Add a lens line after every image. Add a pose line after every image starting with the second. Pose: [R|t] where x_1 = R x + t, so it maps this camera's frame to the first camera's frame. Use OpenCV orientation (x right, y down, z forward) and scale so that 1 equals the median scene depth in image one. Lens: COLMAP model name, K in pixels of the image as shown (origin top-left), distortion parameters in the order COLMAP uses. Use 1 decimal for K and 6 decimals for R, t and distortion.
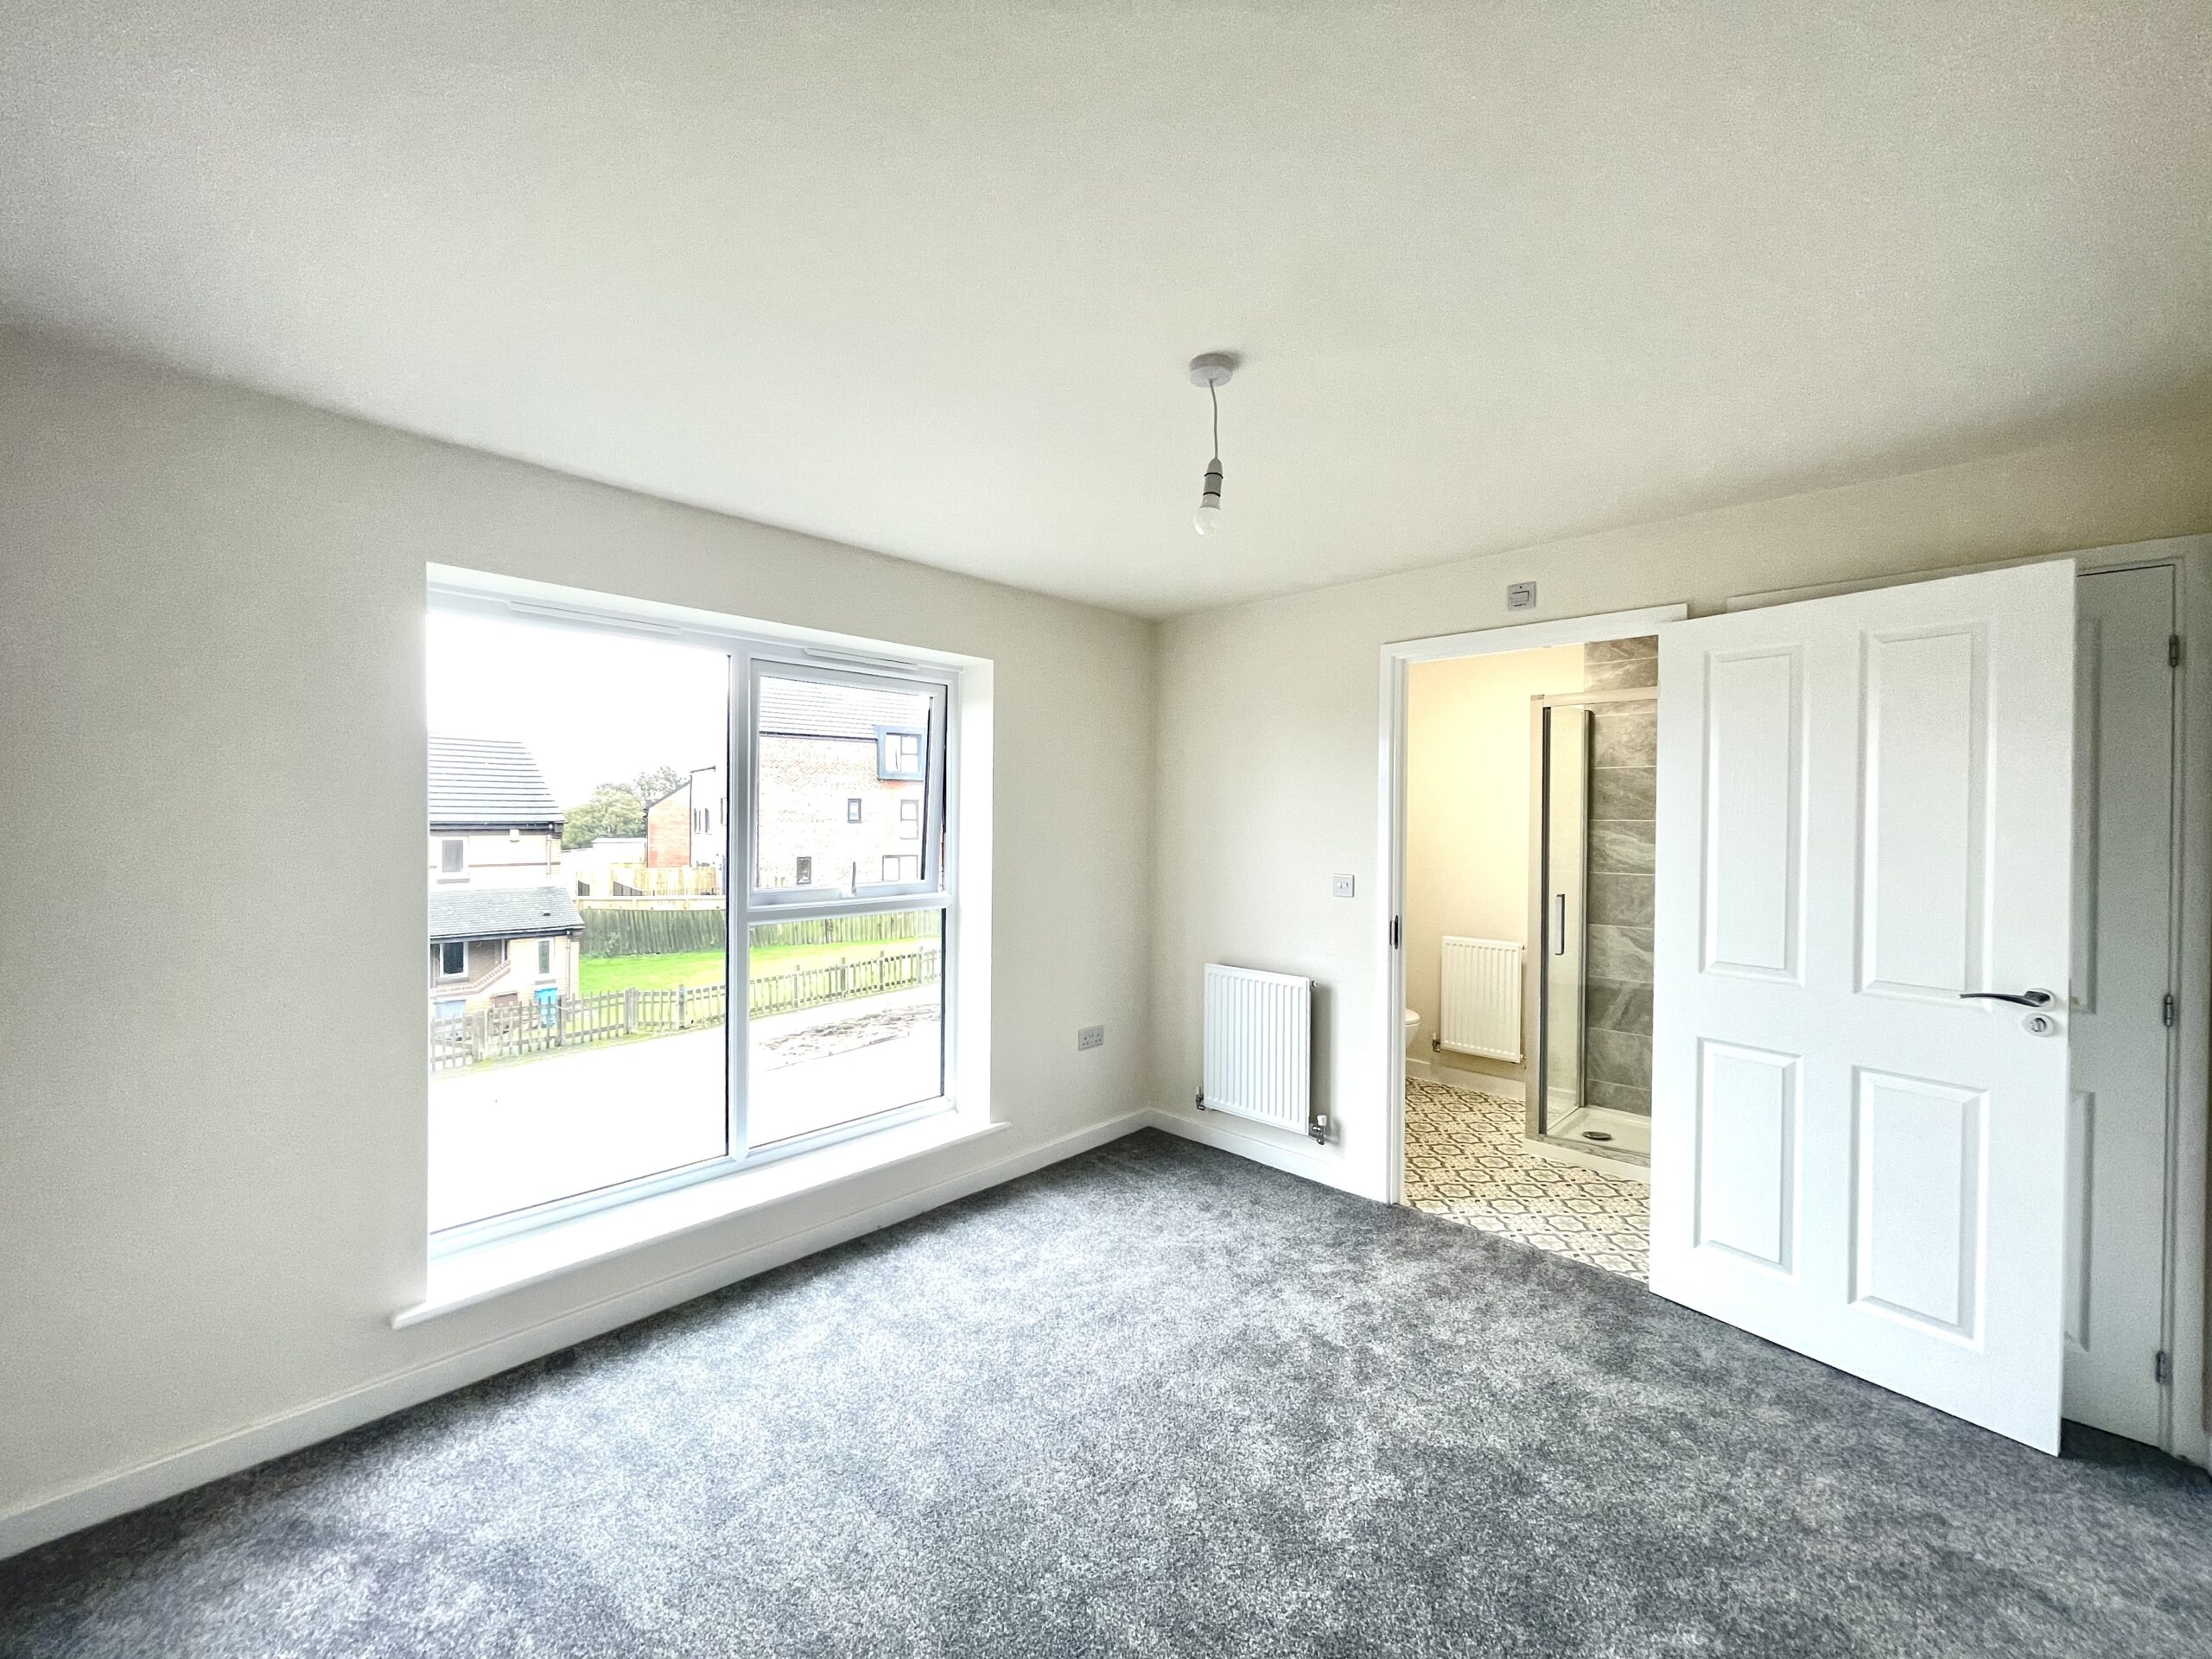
lens RADIAL K [[900.1, 0, 1106.0], [0, 900.1, 829.5], [0, 0, 1]] dist [0.000457, 0.000508]
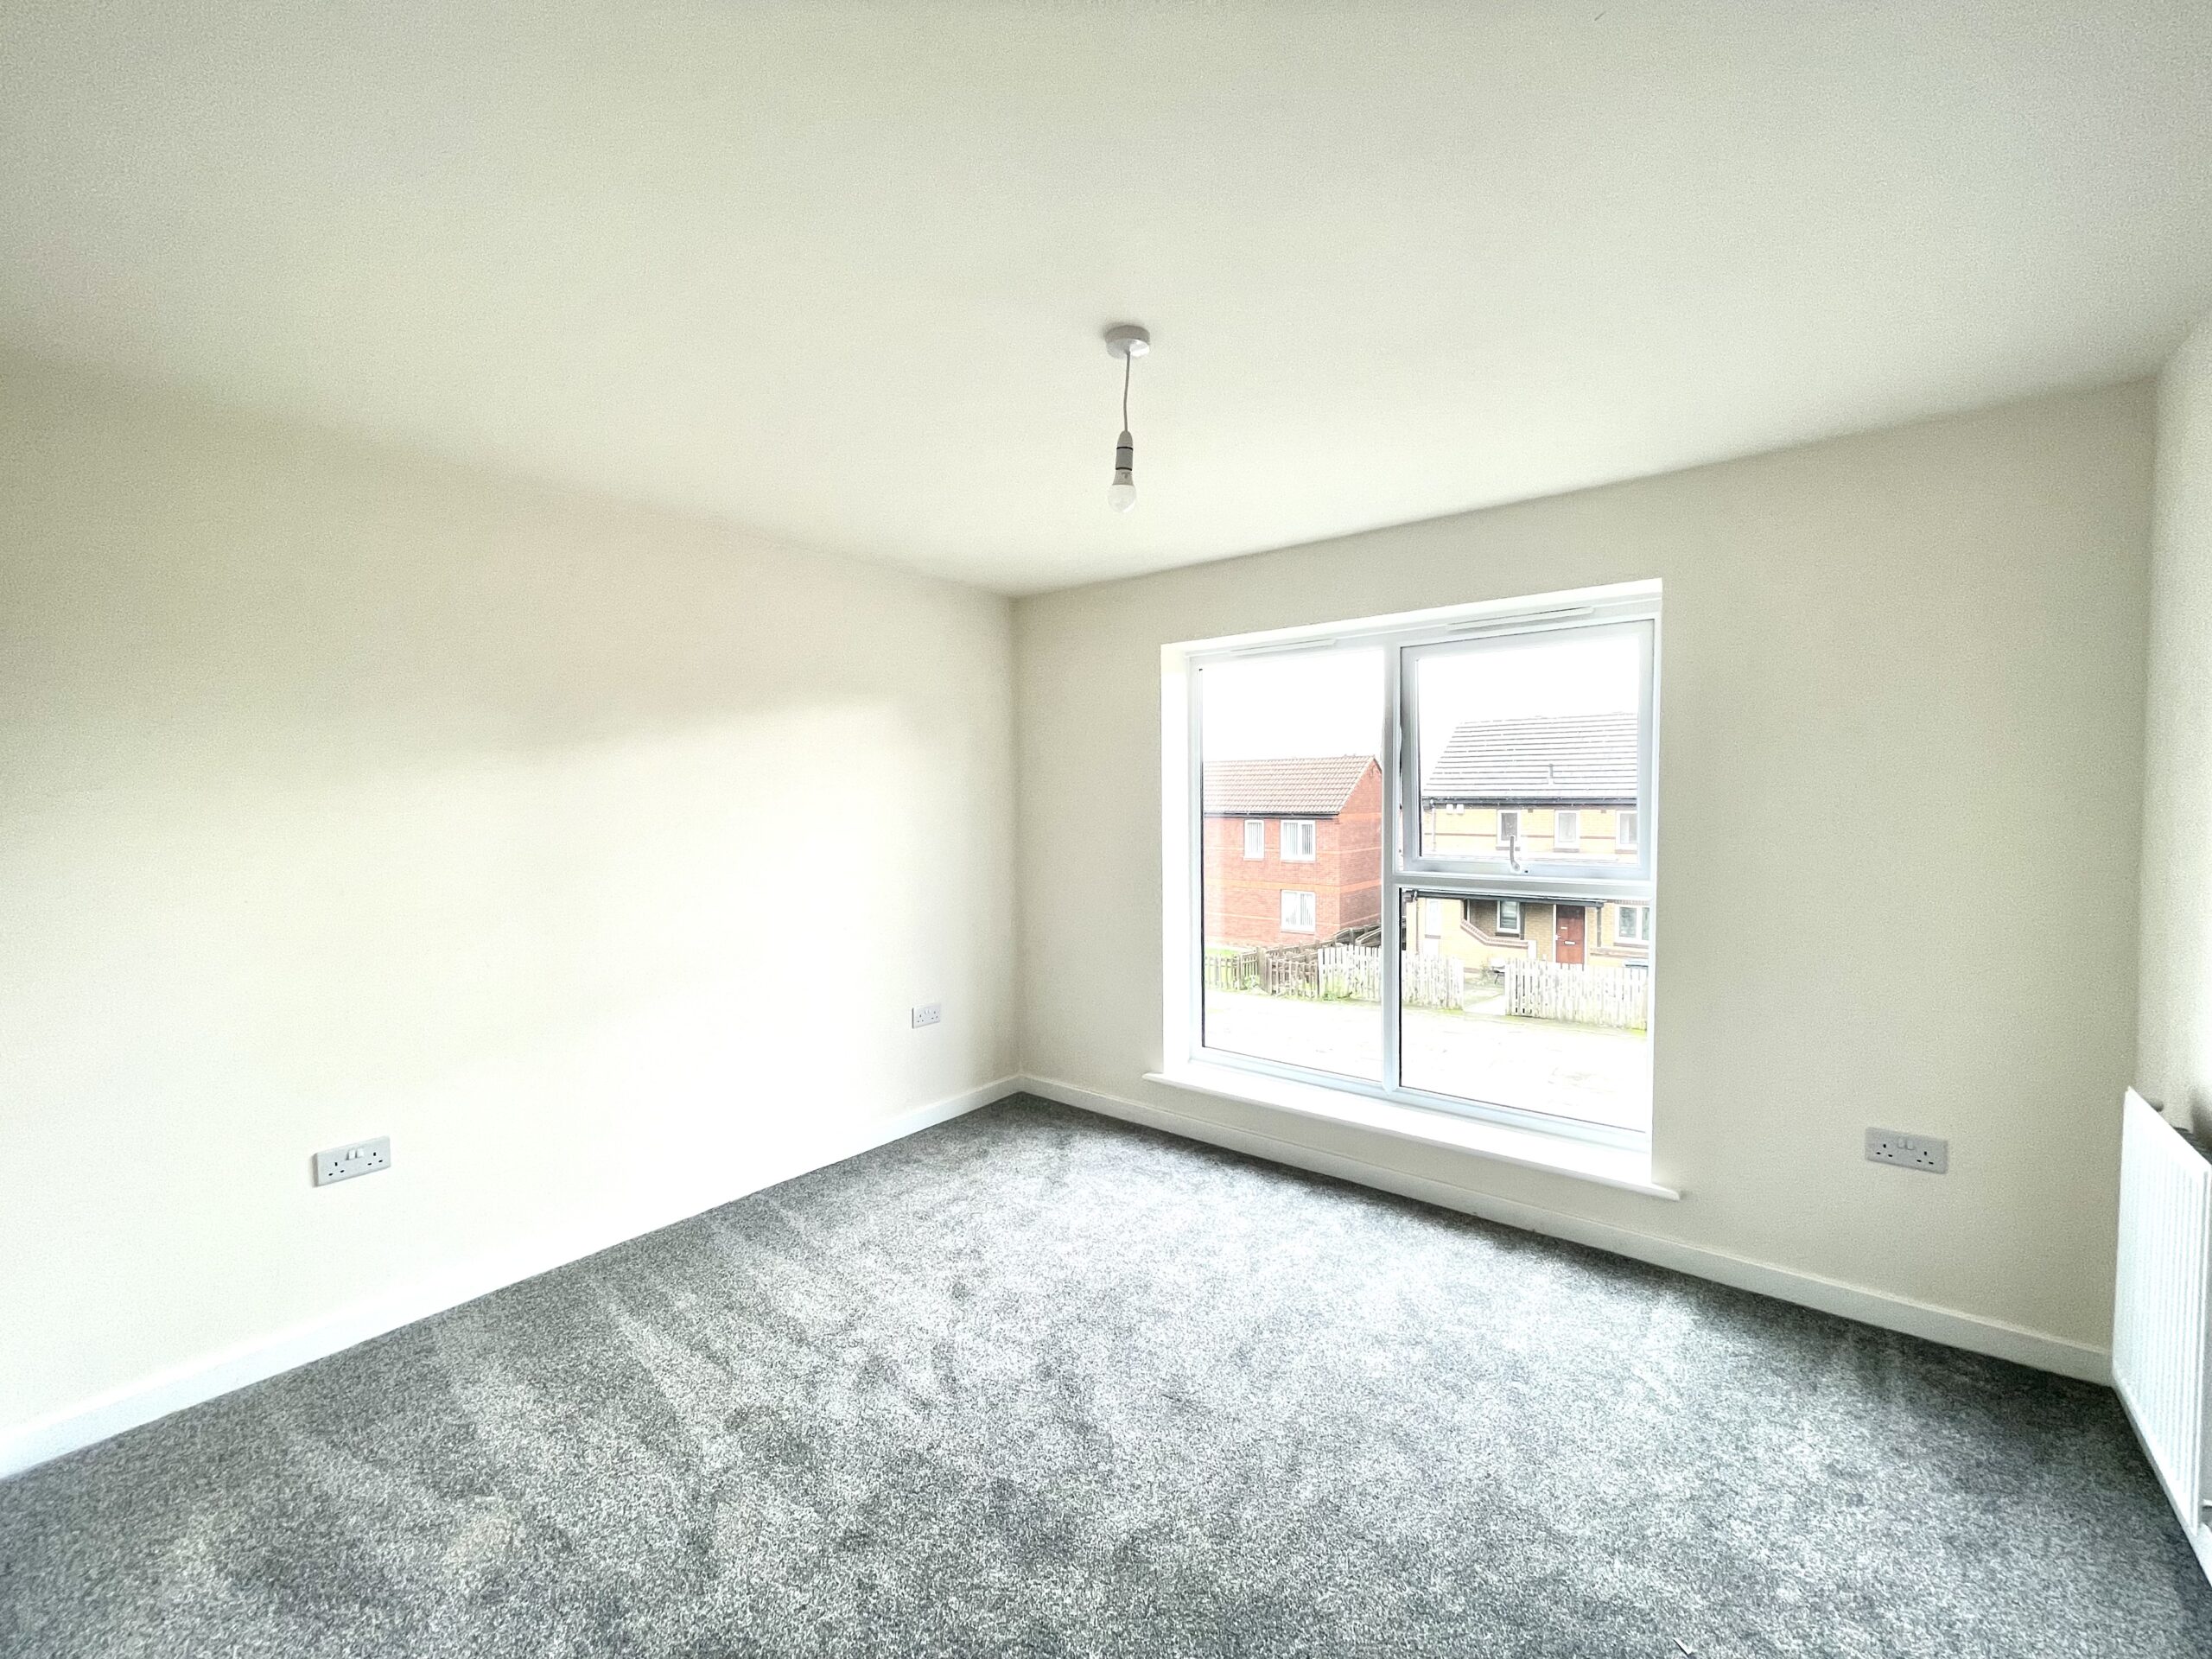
lens RADIAL K [[900.1, 0, 1106.0], [0, 900.1, 829.5], [0, 0, 1]] dist [0.000457, 0.000508]
pose [[0.083820, 0.025003, -0.996167, 0.523981], [-0.005693, 0.999681, 0.024612, 0.007275], [0.996465, 0.003608, 0.083935, 0.415335]]
